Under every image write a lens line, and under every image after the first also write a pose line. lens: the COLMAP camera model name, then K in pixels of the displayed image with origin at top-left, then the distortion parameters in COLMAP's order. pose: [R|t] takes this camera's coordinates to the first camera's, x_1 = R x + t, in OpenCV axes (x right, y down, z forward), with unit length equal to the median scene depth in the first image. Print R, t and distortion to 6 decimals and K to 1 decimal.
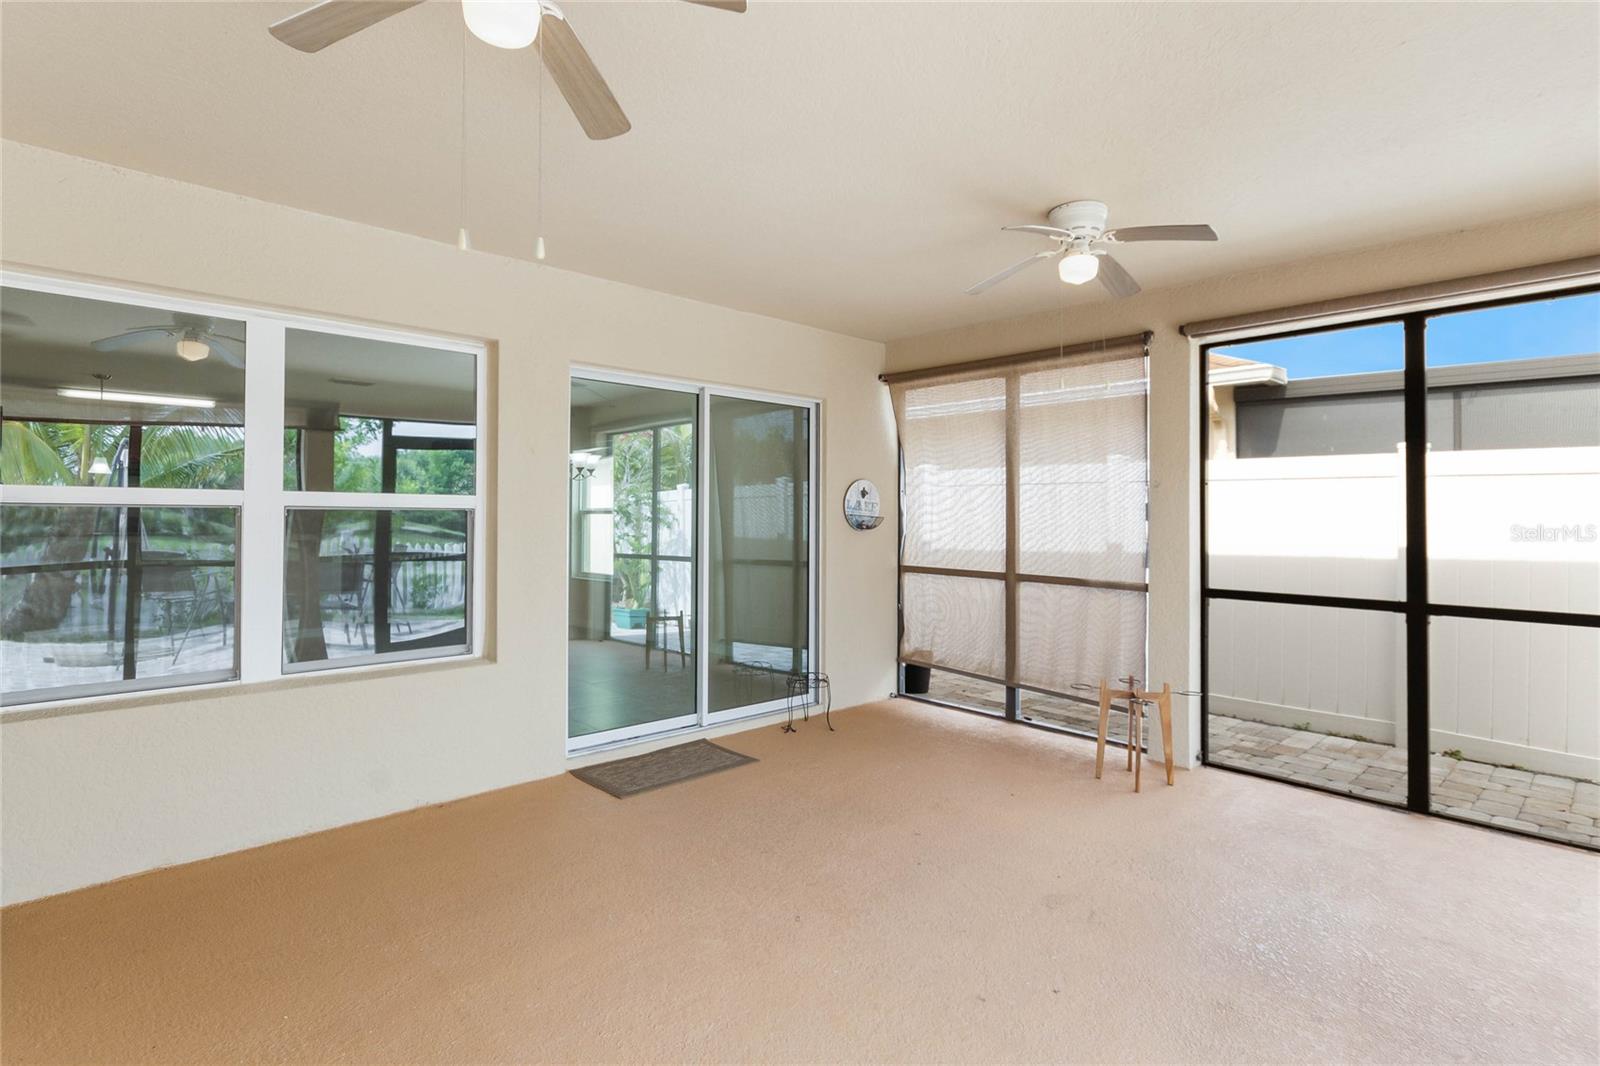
lens RADIAL K [[818.1, 0, 767.8], [0, 818.1, 510.4], [0, 0, 1]] dist [0.019135, 0.000432]
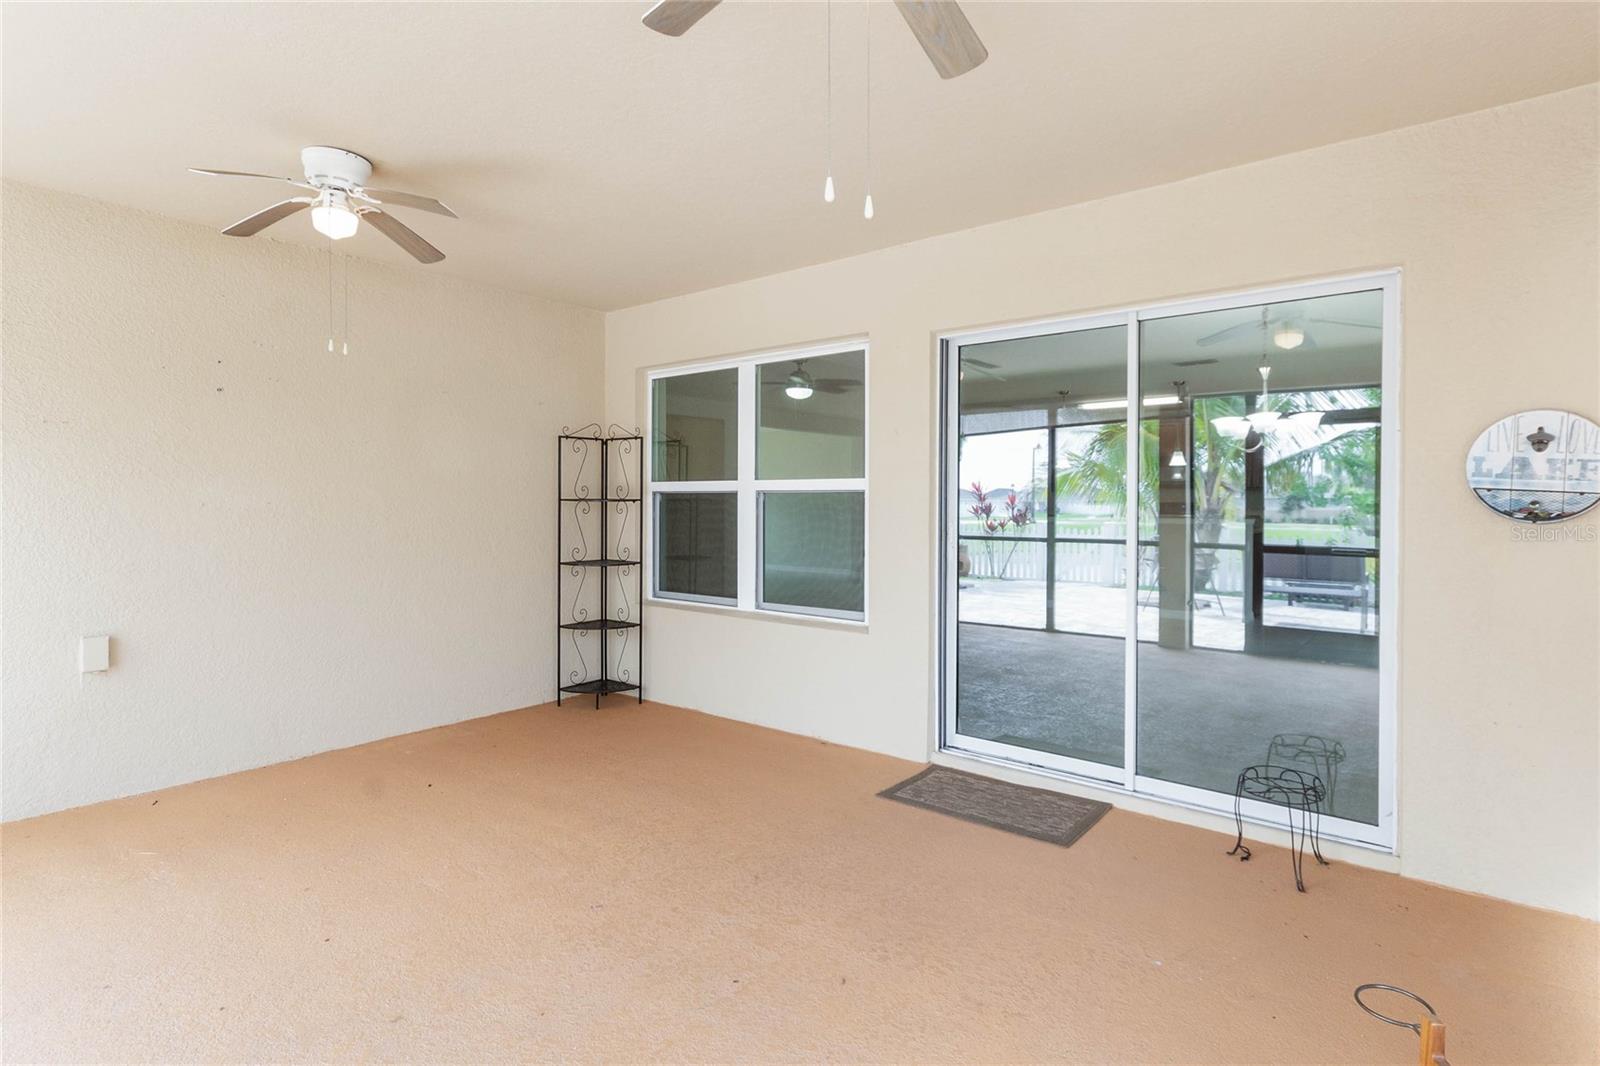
lens RADIAL K [[818.1, 0, 767.8], [0, 818.1, 510.4], [0, 0, 1]] dist [0.019135, 0.000432]
pose [[0.134508, 0.004035, -0.990904, 0.588139], [0.003495, 0.999984, 0.004546, 0.015947], [0.990906, -0.004074, 0.134492, 0.595425]]
